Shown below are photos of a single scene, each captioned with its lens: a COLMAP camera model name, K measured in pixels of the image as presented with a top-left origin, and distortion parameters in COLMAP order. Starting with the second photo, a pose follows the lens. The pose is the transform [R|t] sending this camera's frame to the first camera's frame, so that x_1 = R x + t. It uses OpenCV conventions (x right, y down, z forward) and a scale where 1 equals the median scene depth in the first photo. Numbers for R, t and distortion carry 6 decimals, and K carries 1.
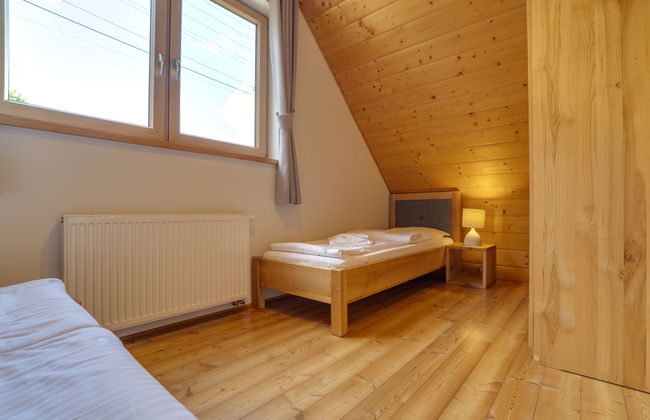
lens RADIAL K [[290.1, 0, 330.3], [0, 290.1, 217.4], [0, 0, 1]] dist [-0.049345, 0.015542]
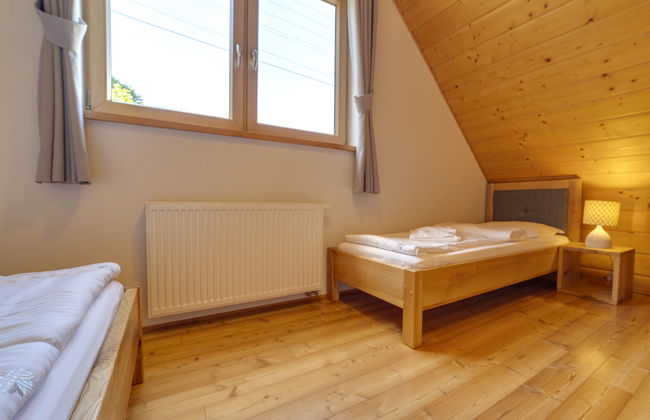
lens RADIAL K [[273.5, 0, 344.1], [0, 273.5, 216.2], [0, 0, 1]] dist [-0.045250, 0.011649]
pose [[0.957709, 0.025619, -0.286596, 0.044244], [-0.016947, 0.999322, 0.032699, 0.000227], [0.287240, -0.026459, 0.957493, 0.135434]]
